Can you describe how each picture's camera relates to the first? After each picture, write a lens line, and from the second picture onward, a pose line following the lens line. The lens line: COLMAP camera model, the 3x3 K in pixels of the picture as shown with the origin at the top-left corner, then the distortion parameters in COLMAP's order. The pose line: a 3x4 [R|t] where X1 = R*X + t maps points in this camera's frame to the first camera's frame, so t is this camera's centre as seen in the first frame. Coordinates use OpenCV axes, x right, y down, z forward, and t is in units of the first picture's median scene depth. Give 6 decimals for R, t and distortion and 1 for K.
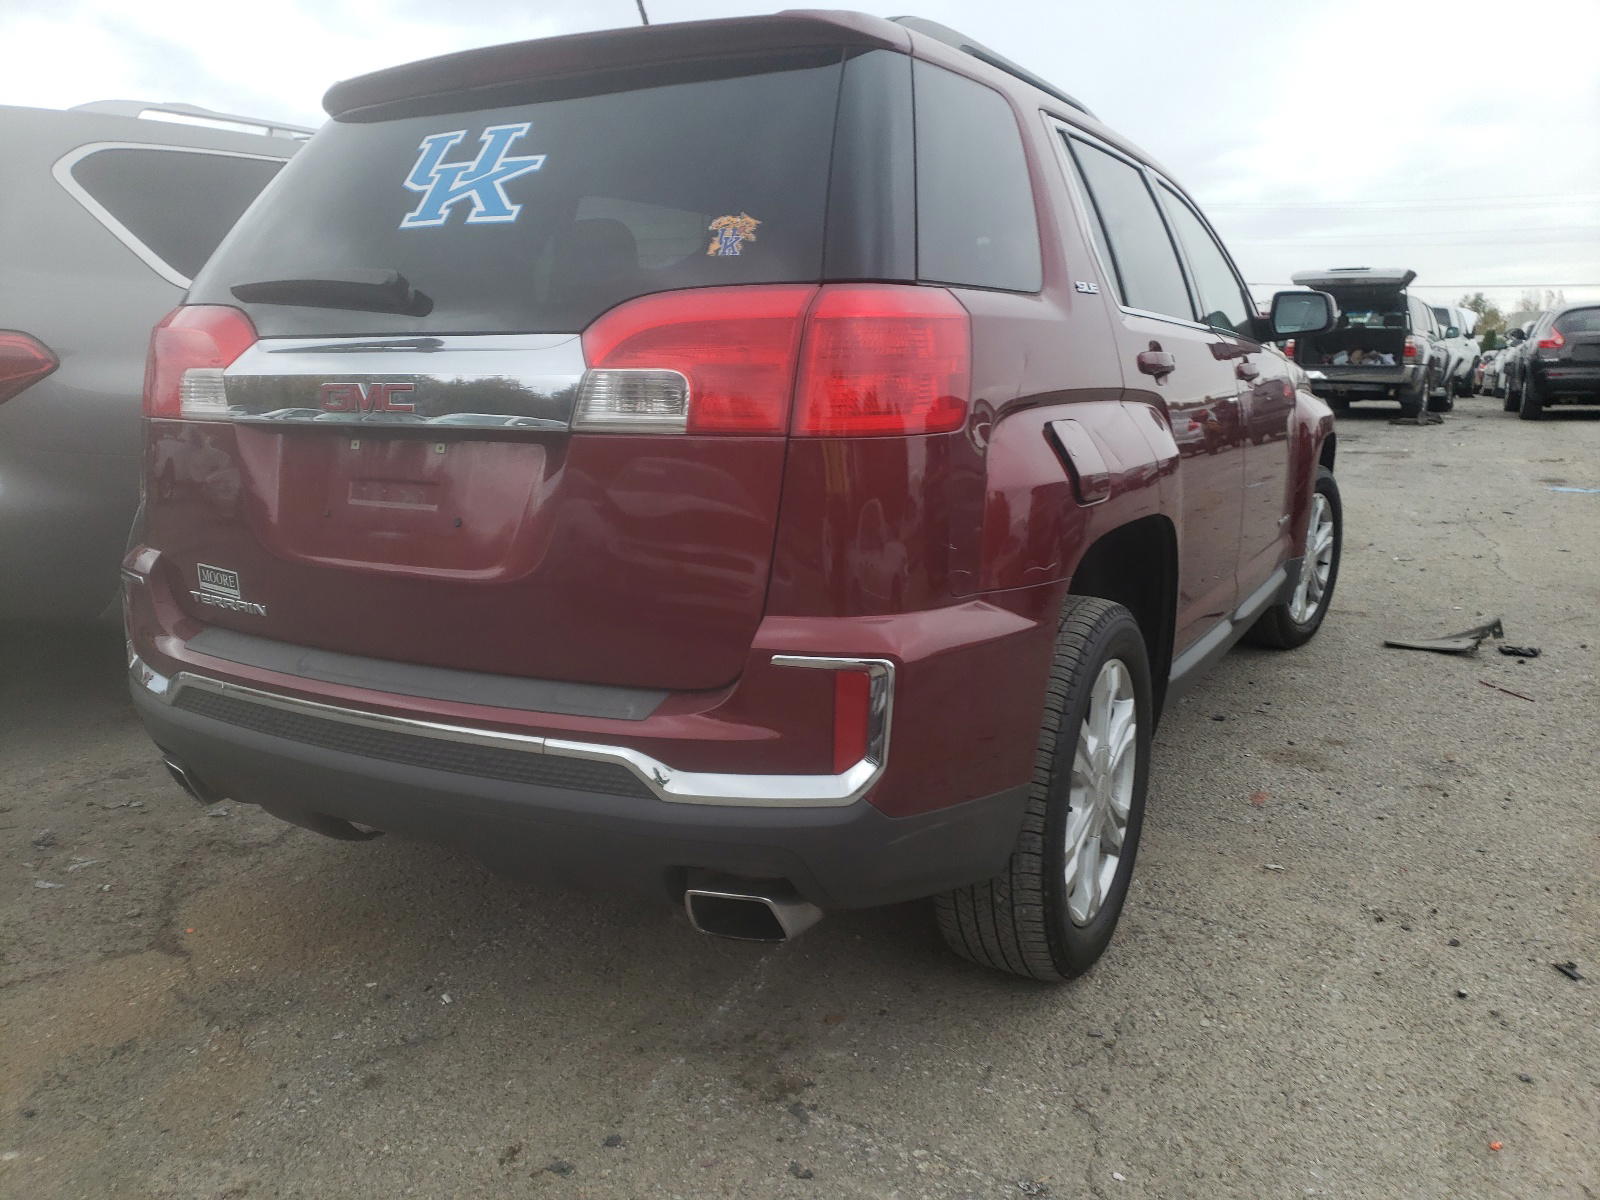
lens RADIAL K [[1216.2, 0, 744.2], [0, 1216.2, 600.1], [0, 0, 1]] dist [0.022892, -0.042594]
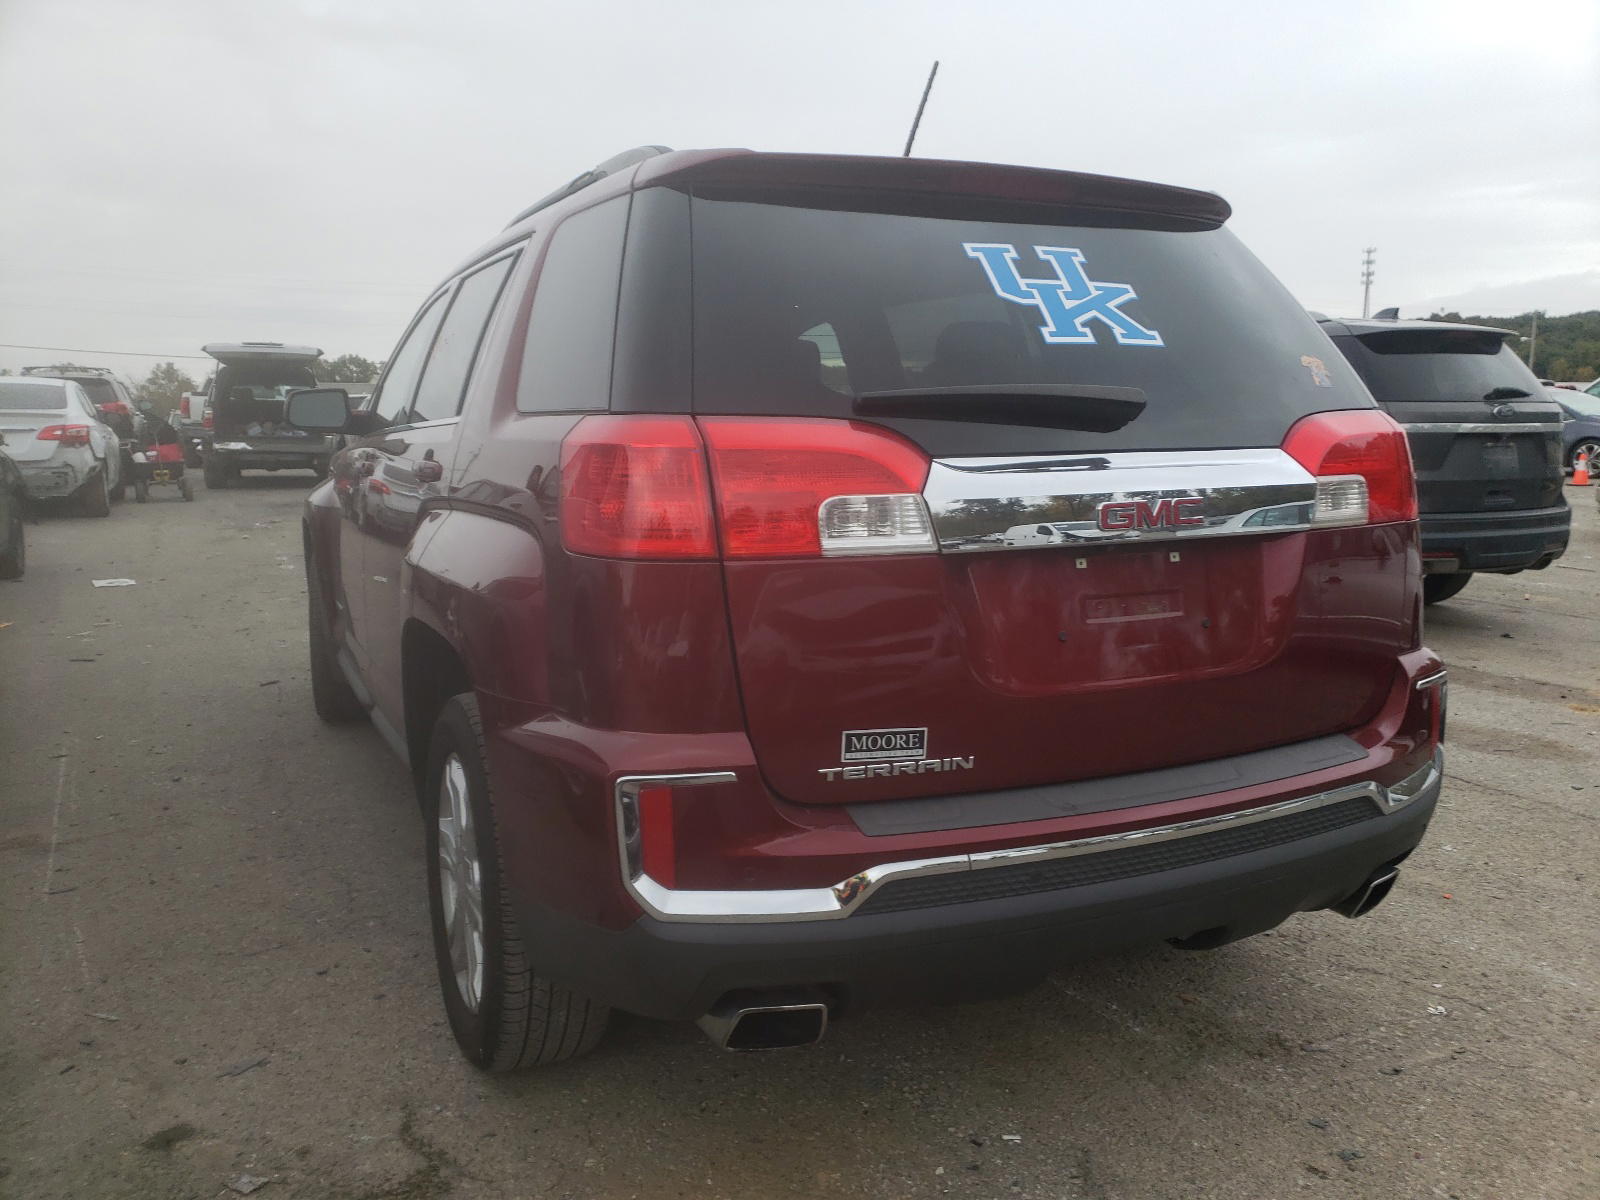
lens RADIAL K [[1216.2, 0, 744.2], [0, 1216.2, 600.1], [0, 0, 1]] dist [0.022892, -0.042594]
pose [[0.598629, -0.111295, 0.793257, -1.233578], [0.153732, 0.987854, 0.022583, -0.159434], [-0.786136, 0.108430, 0.608468, 0.619695]]
